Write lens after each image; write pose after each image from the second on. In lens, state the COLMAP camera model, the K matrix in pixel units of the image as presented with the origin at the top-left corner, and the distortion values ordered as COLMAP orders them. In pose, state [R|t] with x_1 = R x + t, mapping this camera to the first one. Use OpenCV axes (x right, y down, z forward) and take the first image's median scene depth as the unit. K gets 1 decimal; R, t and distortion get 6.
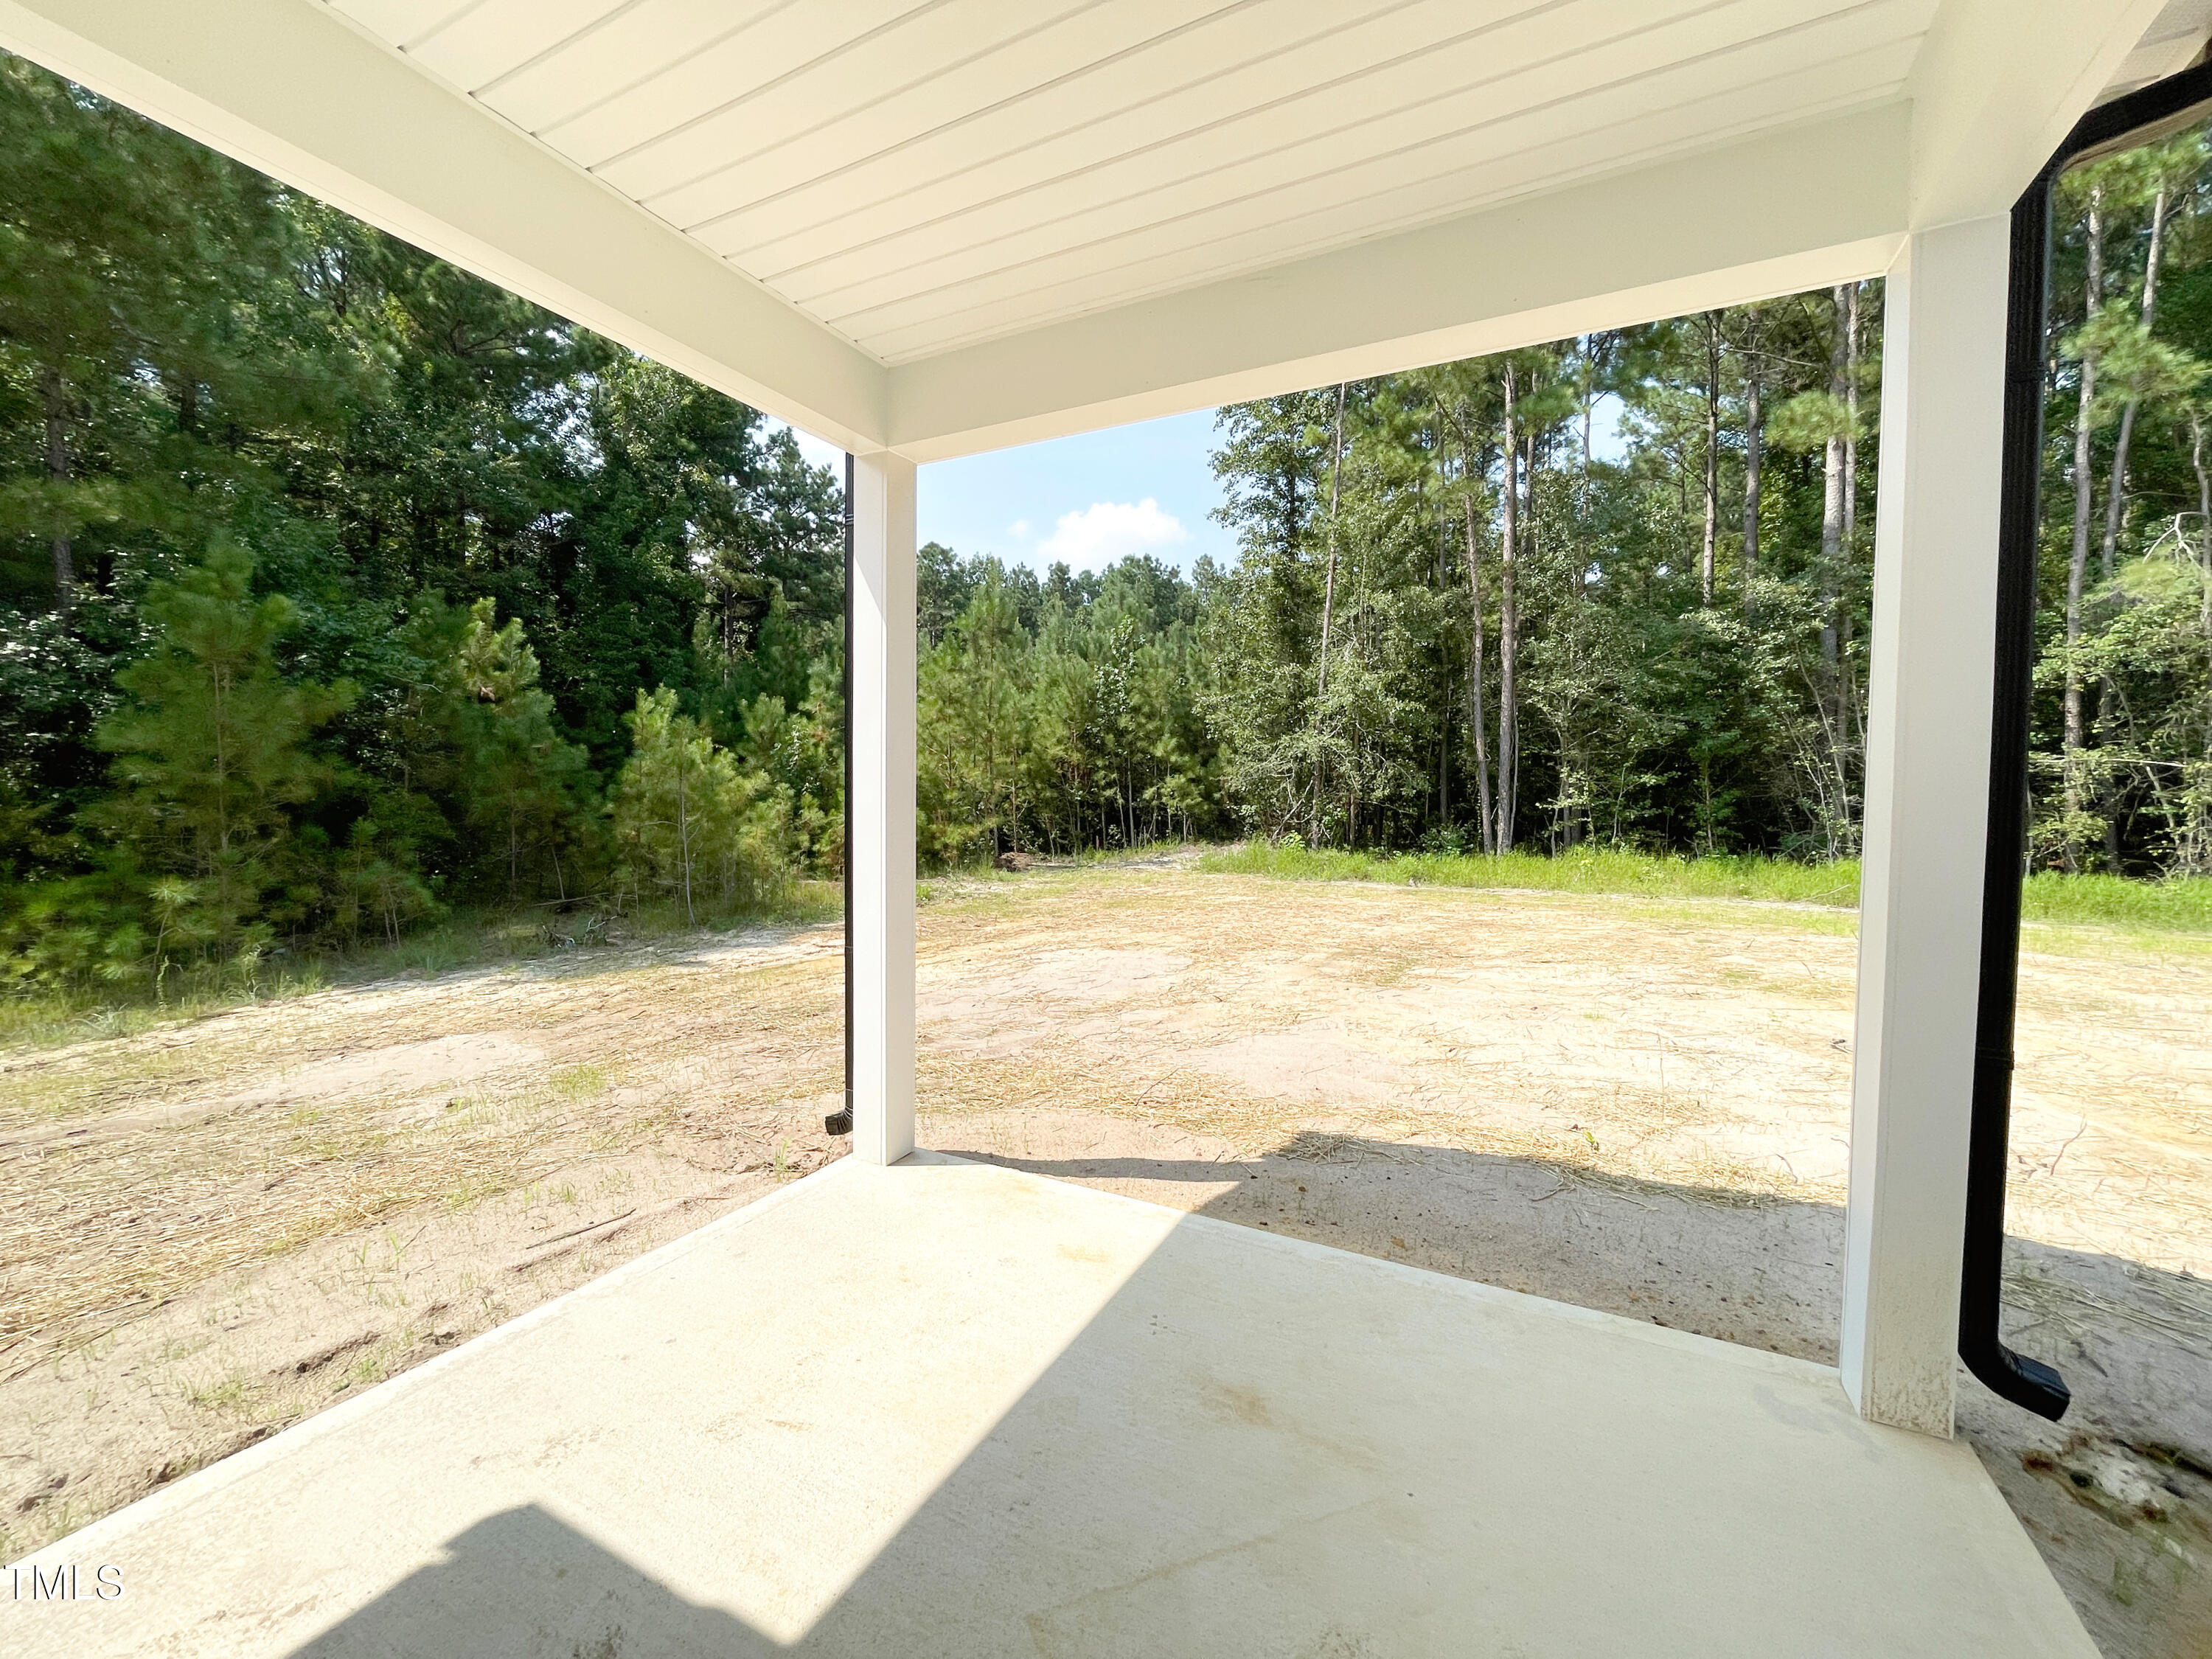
lens RADIAL K [[901.2, 0, 1110.3], [0, 901.2, 825.6], [0, 0, 1]] dist [-0.005238, 0.000283]
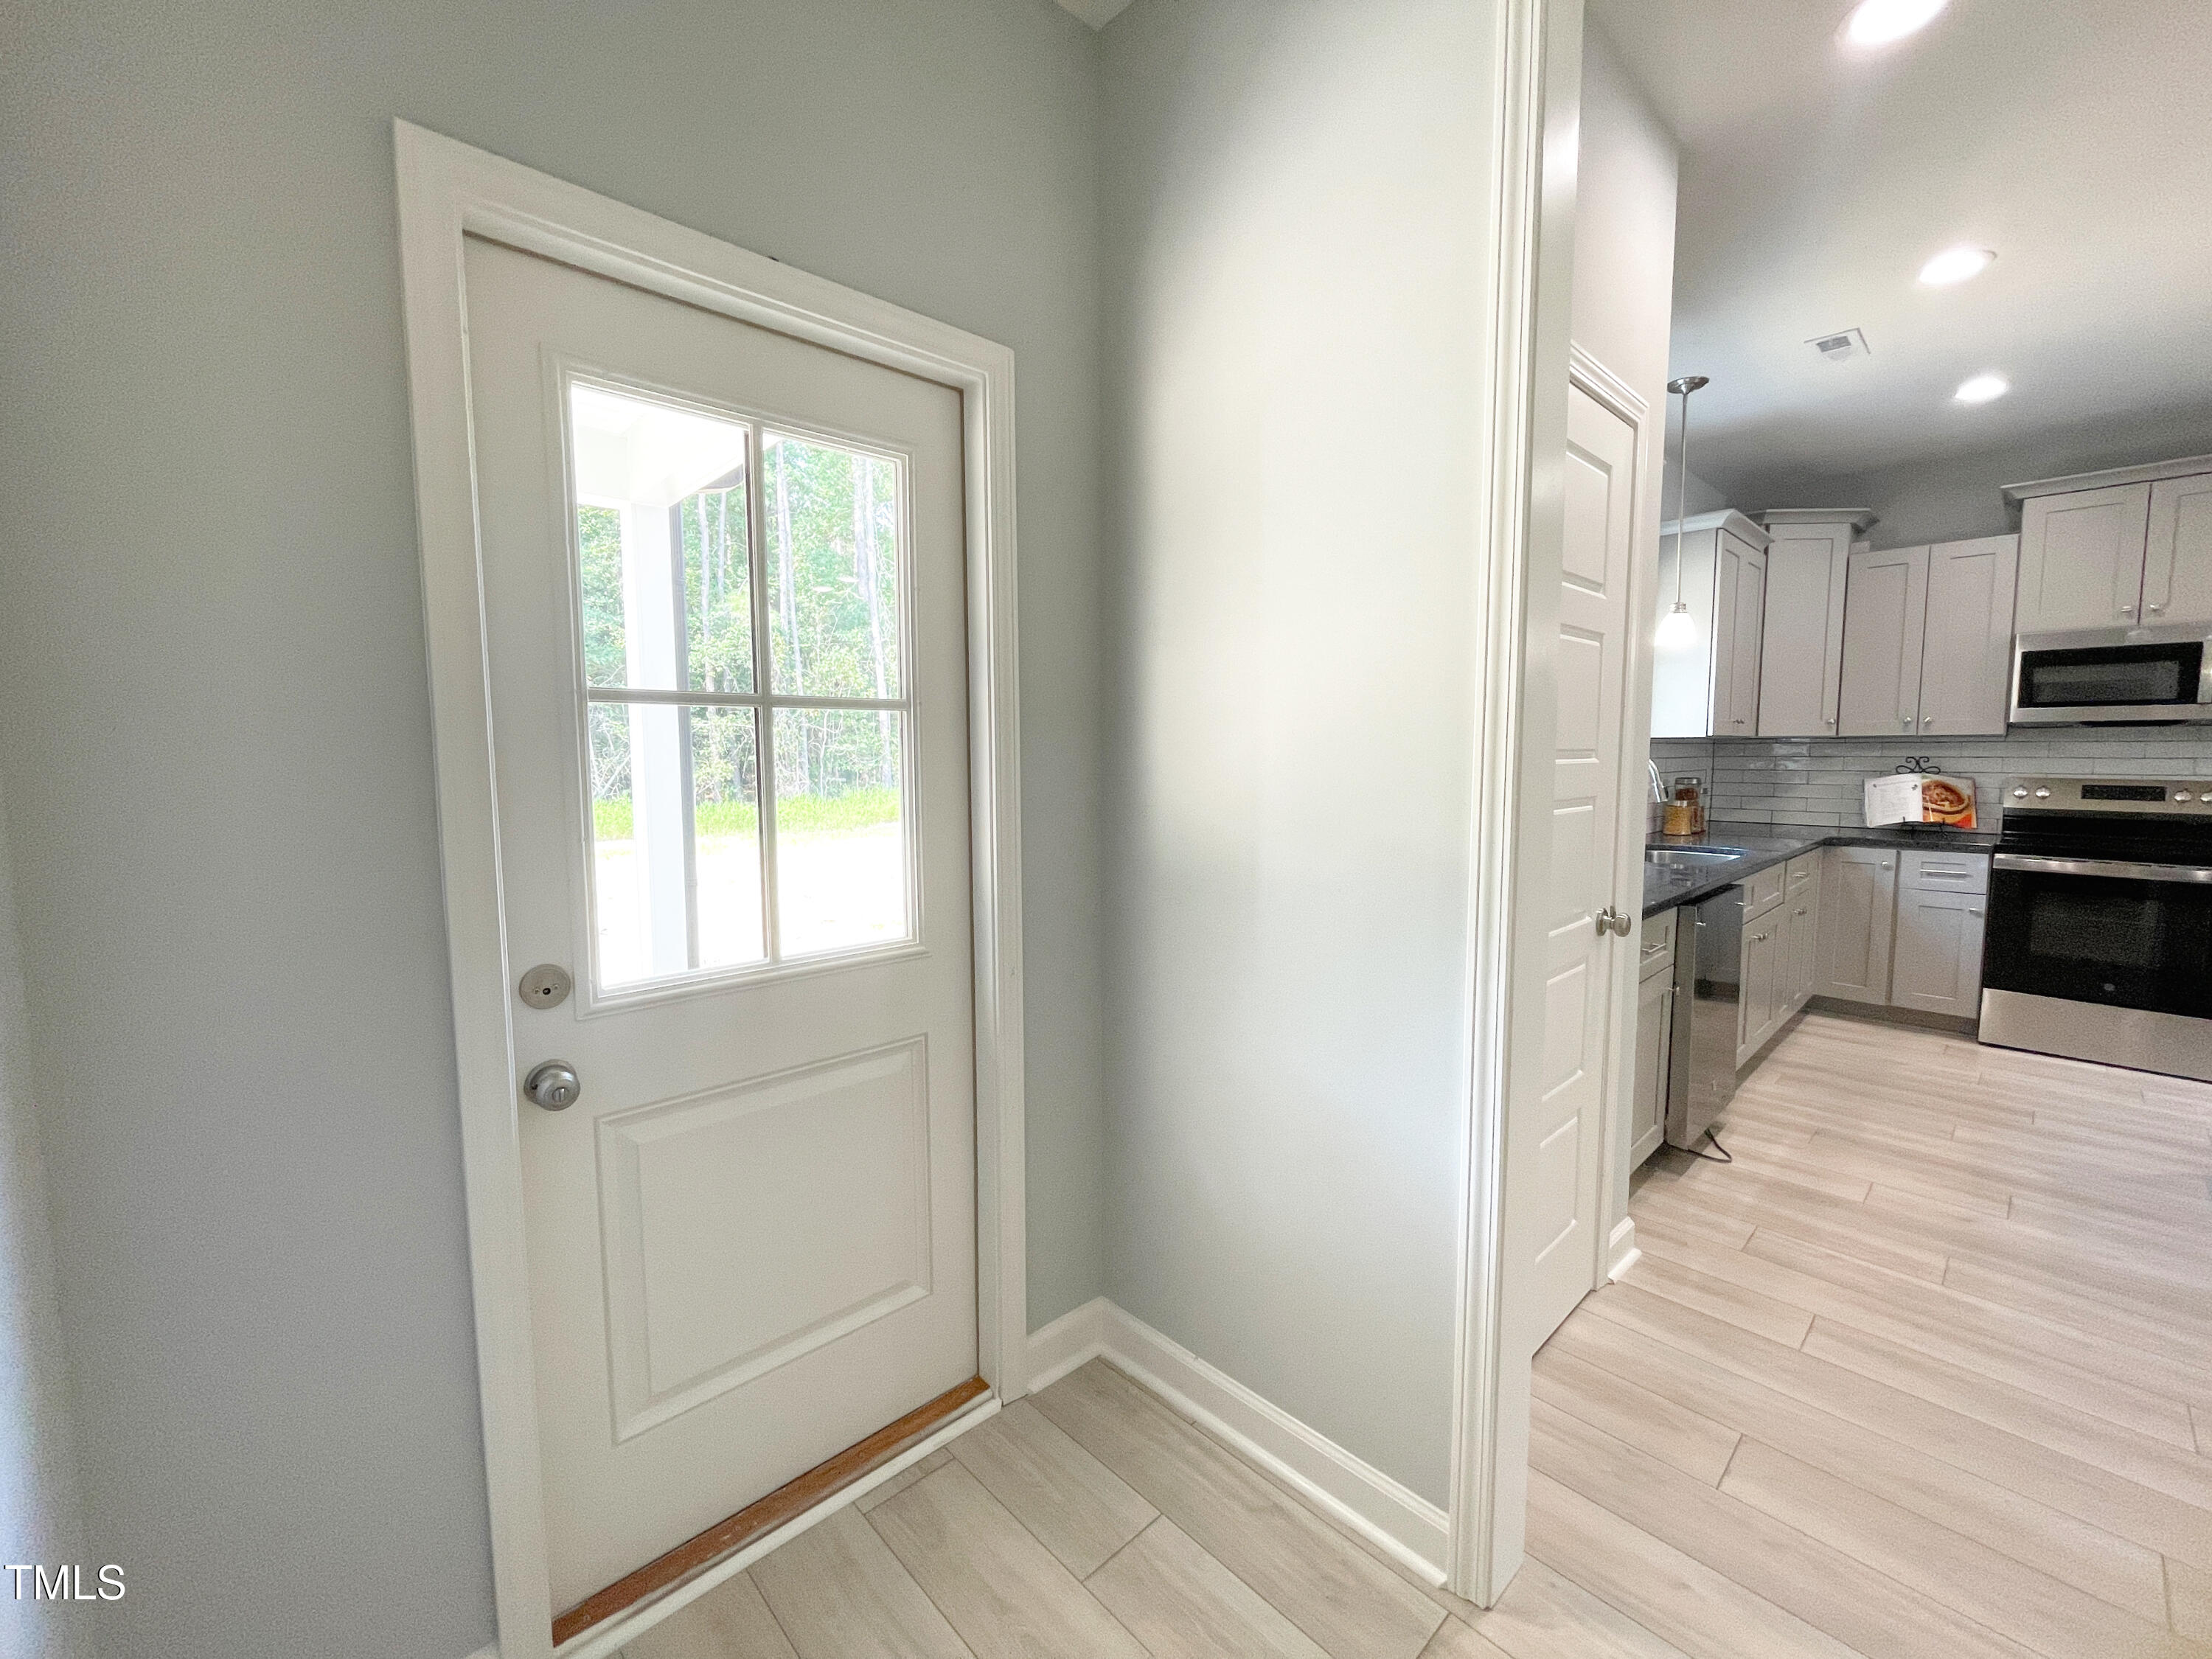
lens RADIAL K [[901.2, 0, 1099.8], [0, 901.2, 824.3], [0, 0, 1]] dist [-0.005238, 0.000283]
pose [[0.340250, -0.087789, 0.936228, -0.077825], [0.042671, 0.996048, 0.077890, 0.001226], [-0.939366, 0.013448, 0.342651, -0.072436]]
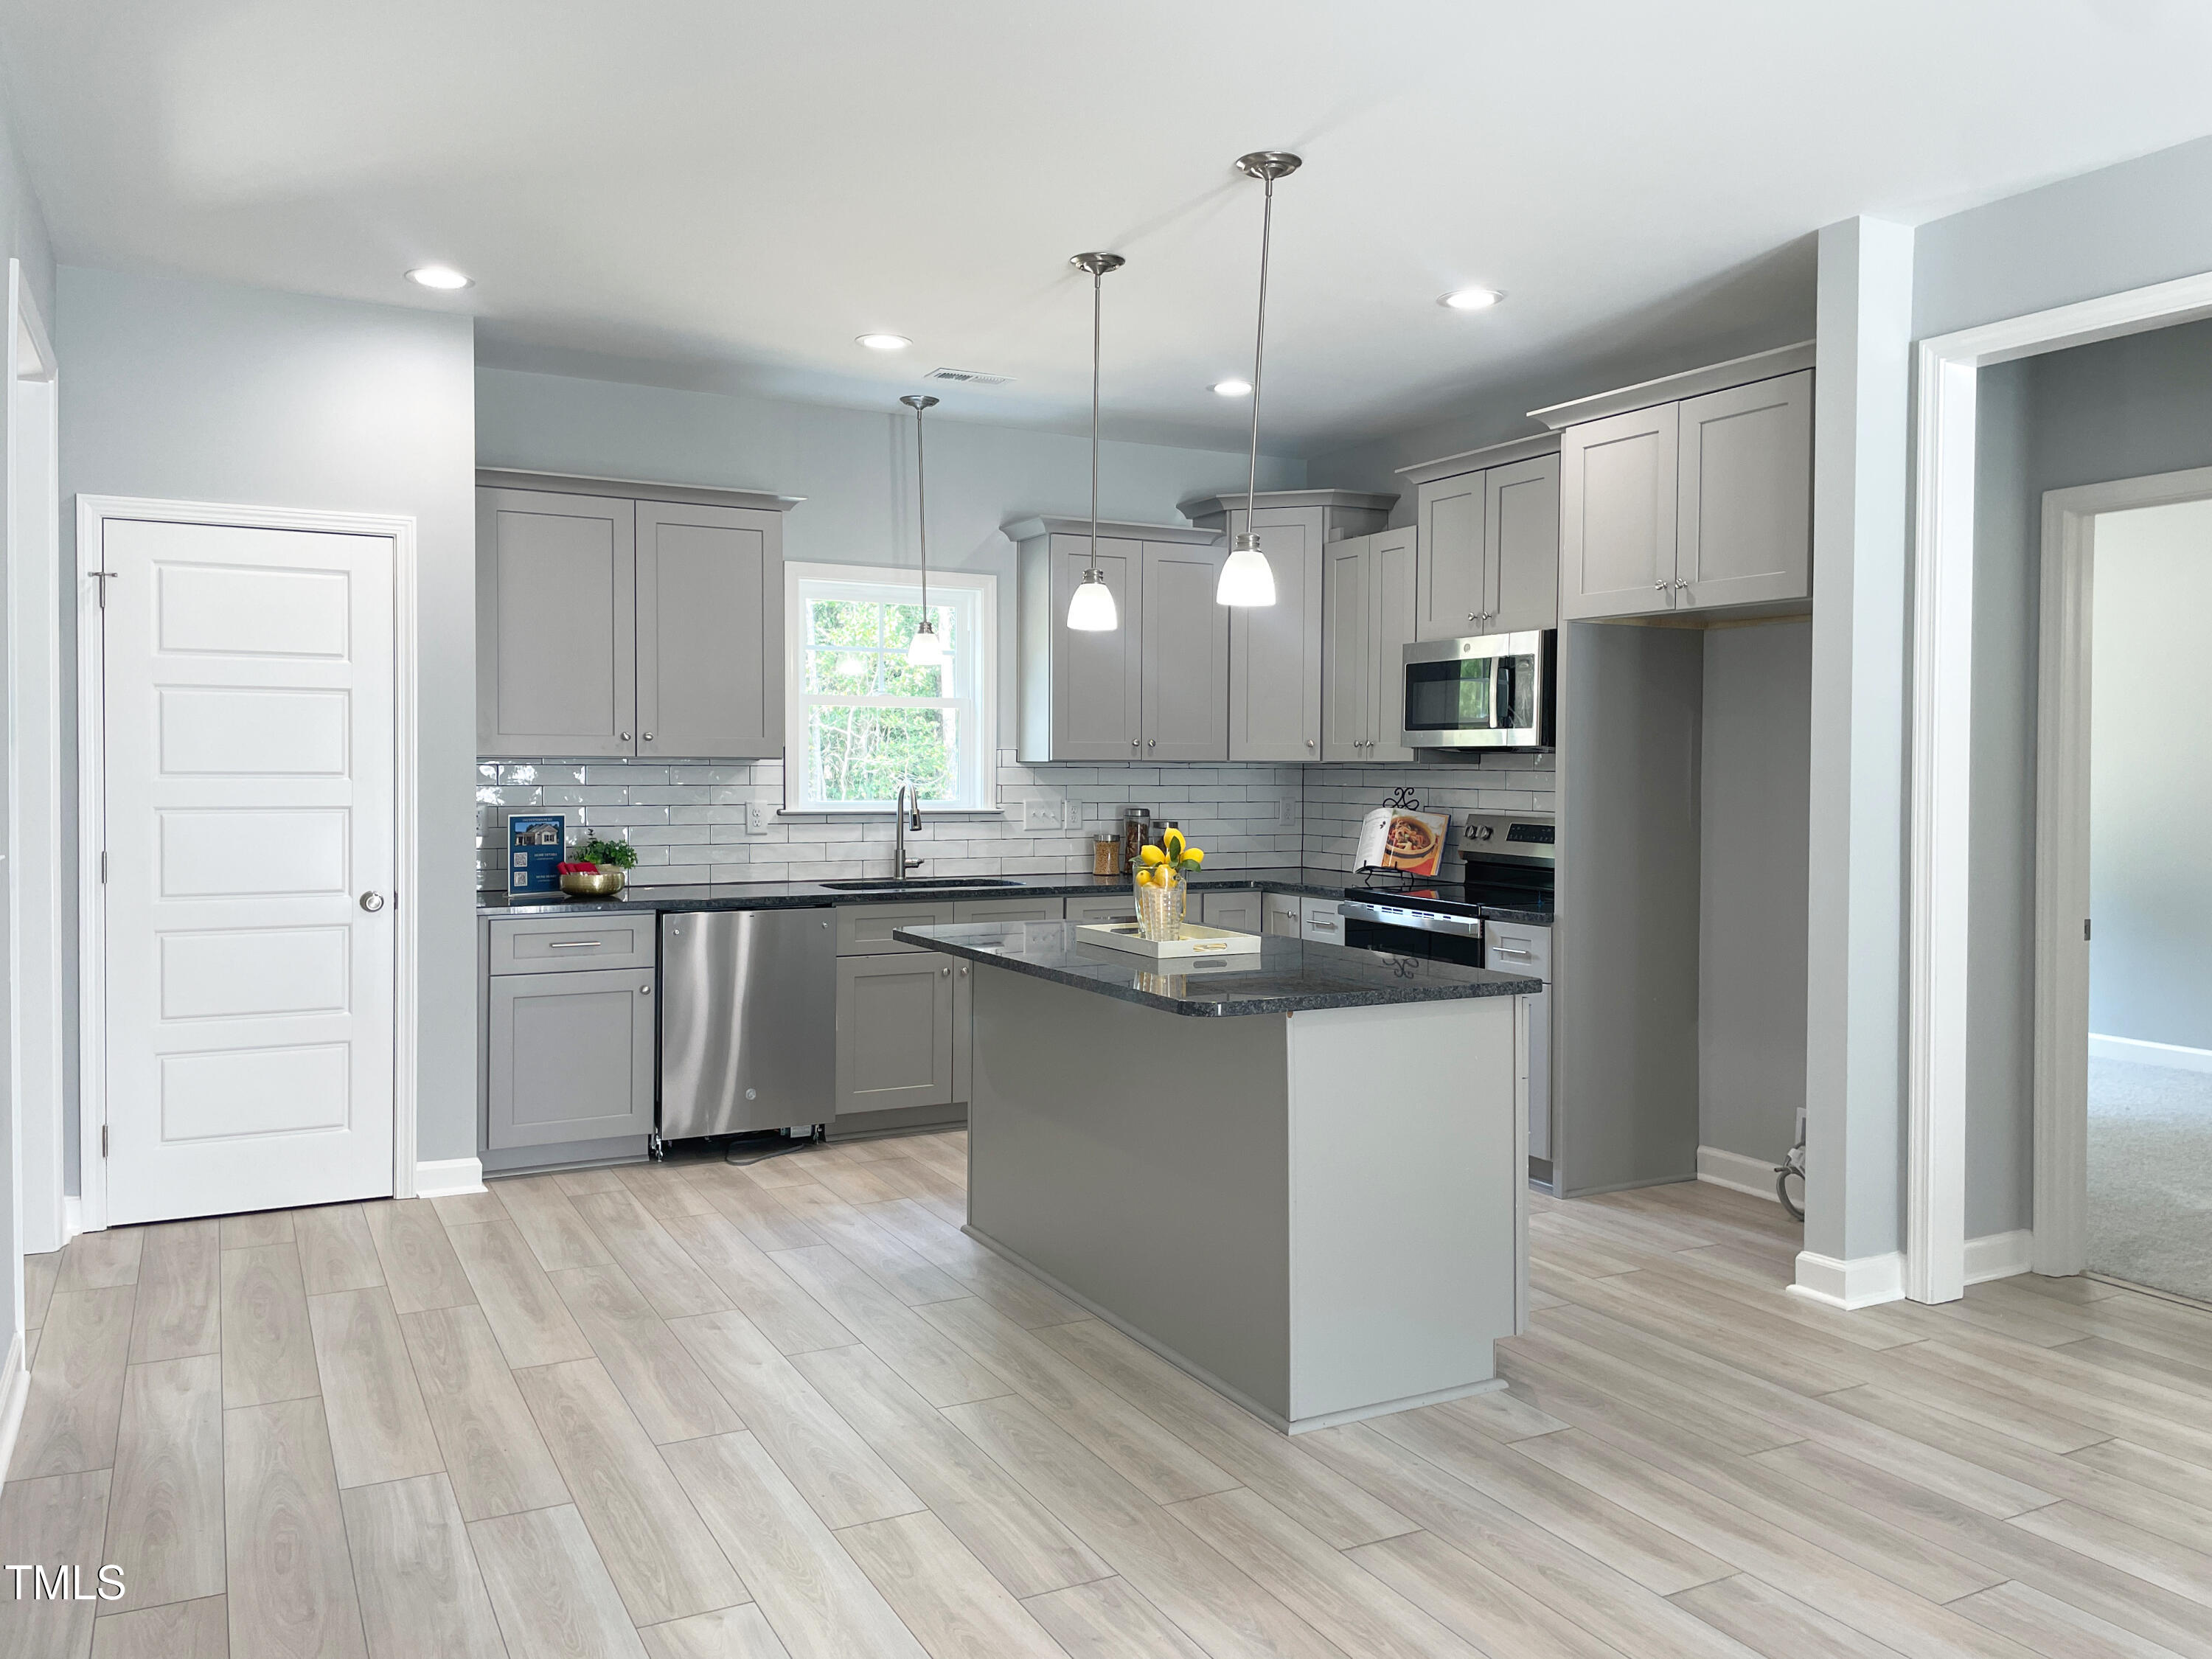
lens RADIAL K [[1672.0, 0, 1119.2], [0, 1672.0, 802.7], [0, 0, 1]] dist [0.071808, -0.074968]
pose [[0.567663, -0.023554, 0.822924, -0.113117], [0.030450, 0.999507, 0.007603, 0.010139], [-0.822698, 0.020742, 0.568100, -0.360305]]
